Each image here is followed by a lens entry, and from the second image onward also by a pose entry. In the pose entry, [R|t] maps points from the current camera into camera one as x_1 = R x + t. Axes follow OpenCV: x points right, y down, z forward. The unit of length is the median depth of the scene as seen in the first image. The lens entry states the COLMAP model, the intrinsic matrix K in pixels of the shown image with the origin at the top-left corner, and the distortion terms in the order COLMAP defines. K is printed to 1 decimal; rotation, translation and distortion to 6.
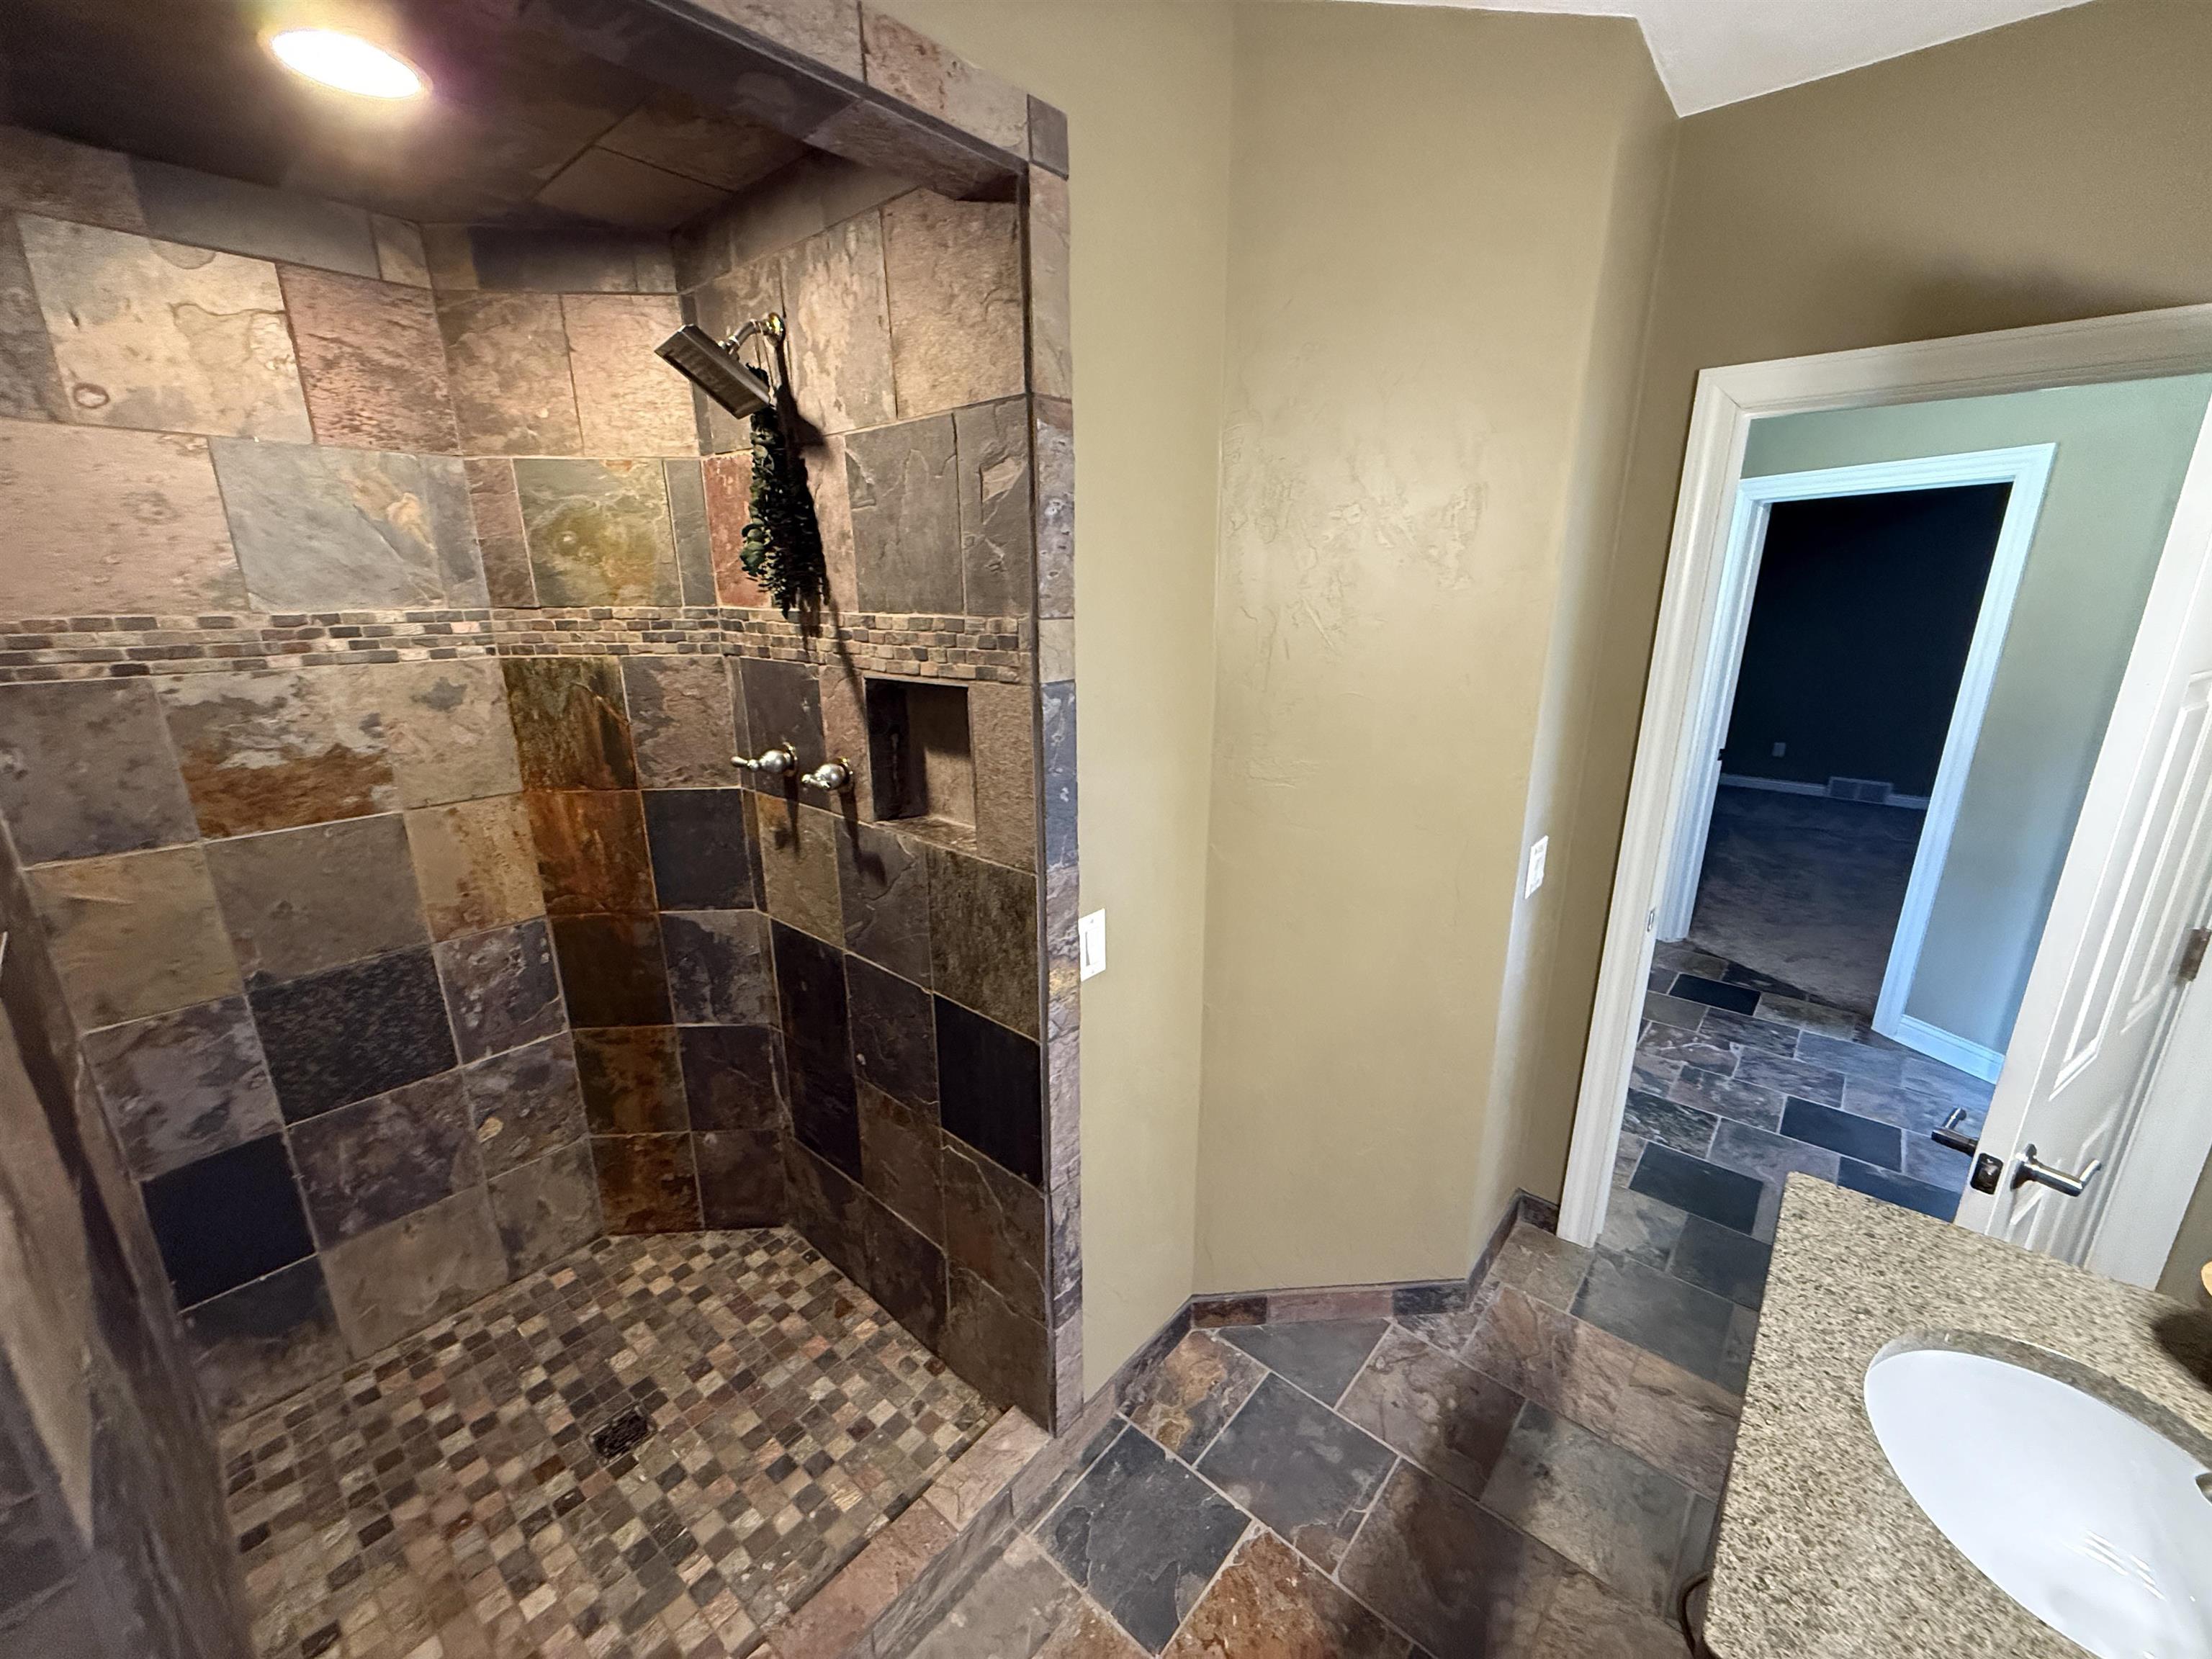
lens RADIAL K [[876.1, 0, 1104.4], [0, 876.1, 828.5], [0, 0, 1]] dist [-0.000617, 0.000057]
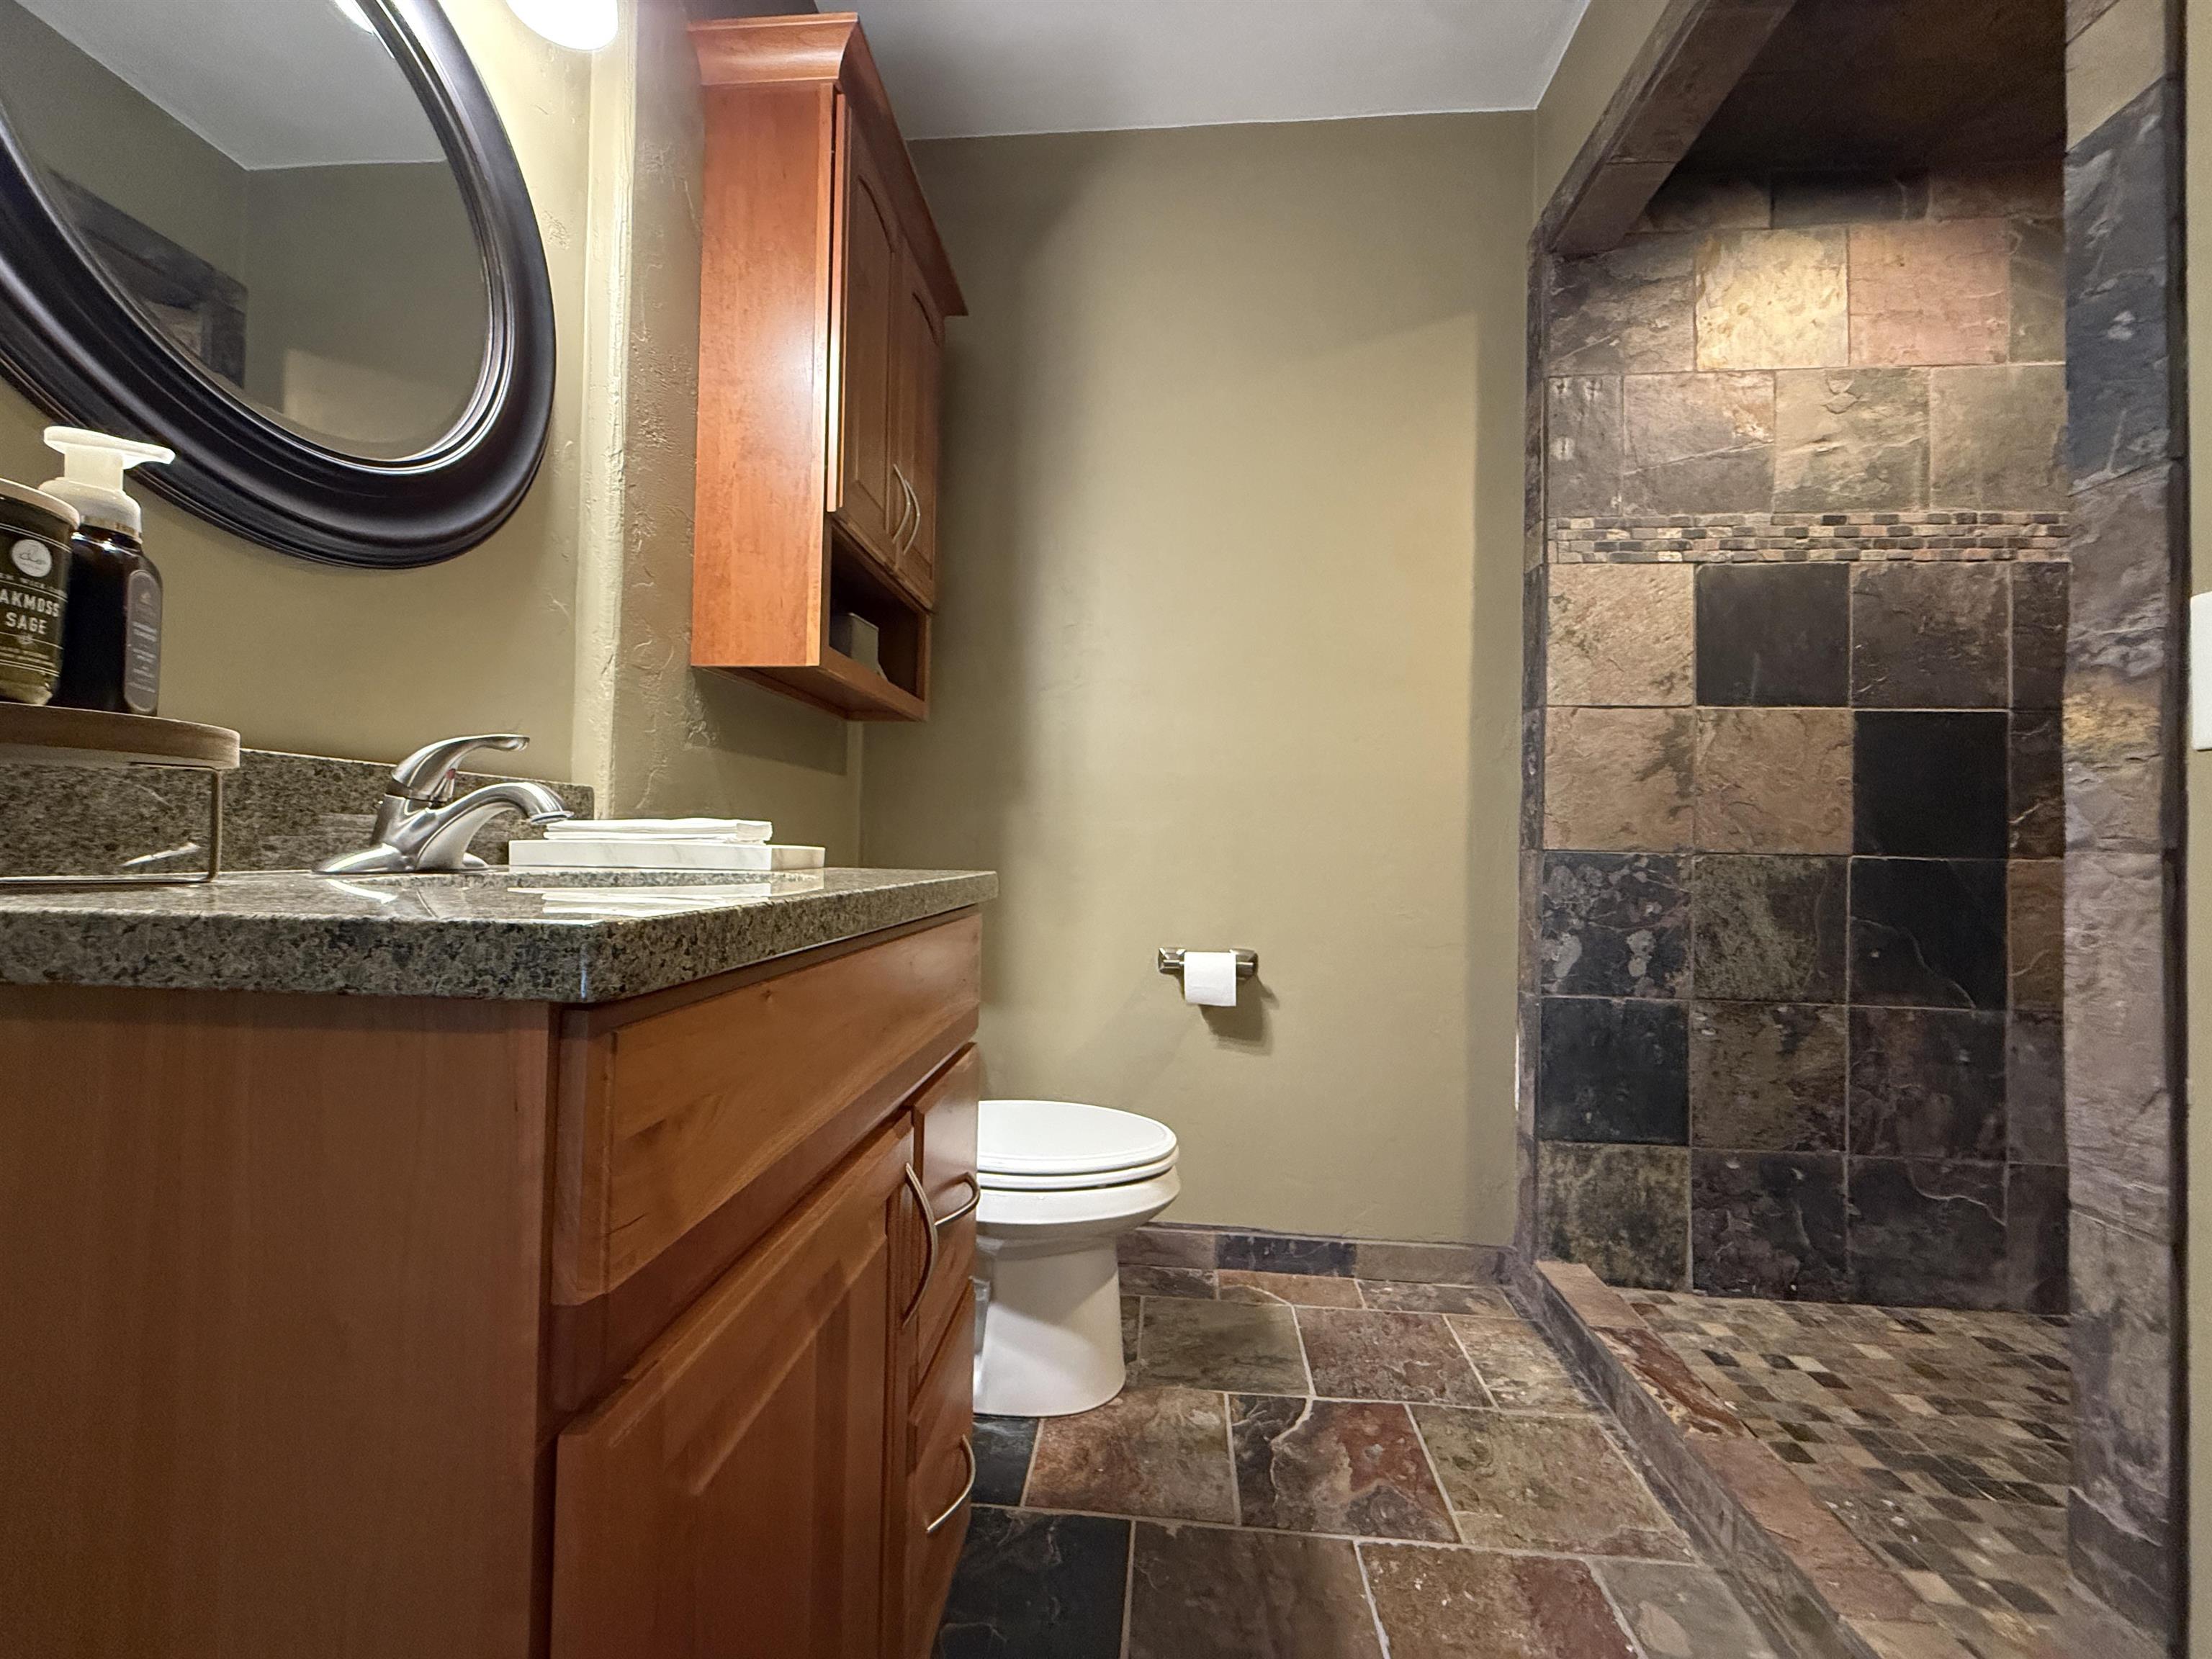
lens RADIAL K [[876.1, 0, 1104.4], [0, 876.1, 828.5], [0, 0, 1]] dist [-0.000617, 0.000057]
pose [[-0.801603, -0.025987, -0.597291, 0.691658], [-0.180620, 0.962898, 0.200509, 0.234561], [0.569920, 0.268612, -0.776556, 1.086351]]
